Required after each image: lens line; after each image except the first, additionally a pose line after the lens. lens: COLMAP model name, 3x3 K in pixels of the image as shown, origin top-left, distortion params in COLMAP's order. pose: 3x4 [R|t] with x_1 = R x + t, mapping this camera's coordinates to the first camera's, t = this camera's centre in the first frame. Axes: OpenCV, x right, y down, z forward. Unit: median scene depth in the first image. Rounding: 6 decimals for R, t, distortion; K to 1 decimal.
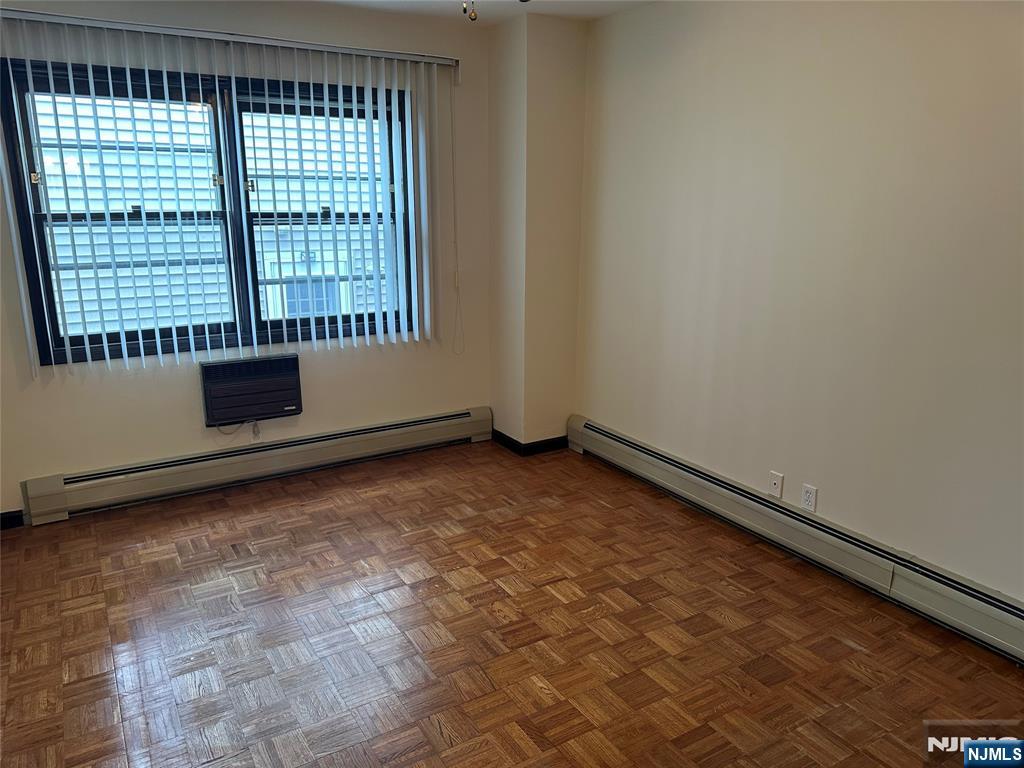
lens RADIAL K [[718.5, 0, 509.0], [0, 718.5, 389.8], [0, 0, 1]] dist [0.055847, -0.069773]
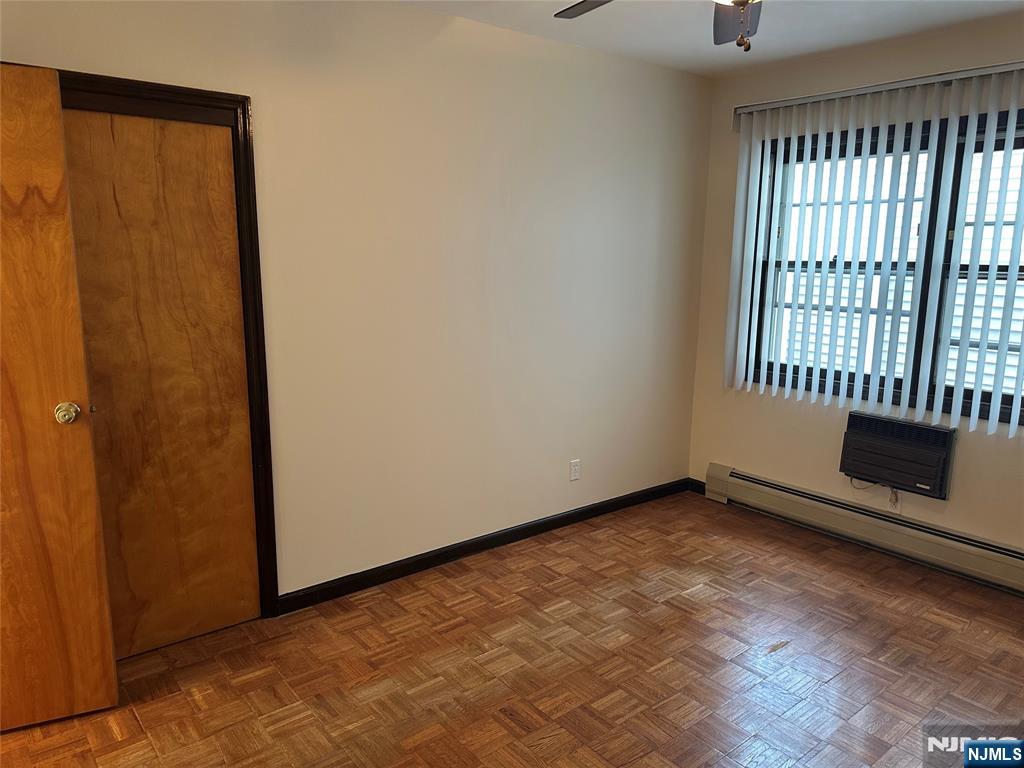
lens RADIAL K [[718.5, 0, 510.3], [0, 718.5, 377.6], [0, 0, 1]] dist [0.055847, -0.069773]
pose [[0.138720, 0.173551, -0.975006, 0.475513], [-0.260070, 0.956354, 0.133230, -0.090766], [0.955573, 0.235088, 0.177801, 0.360759]]
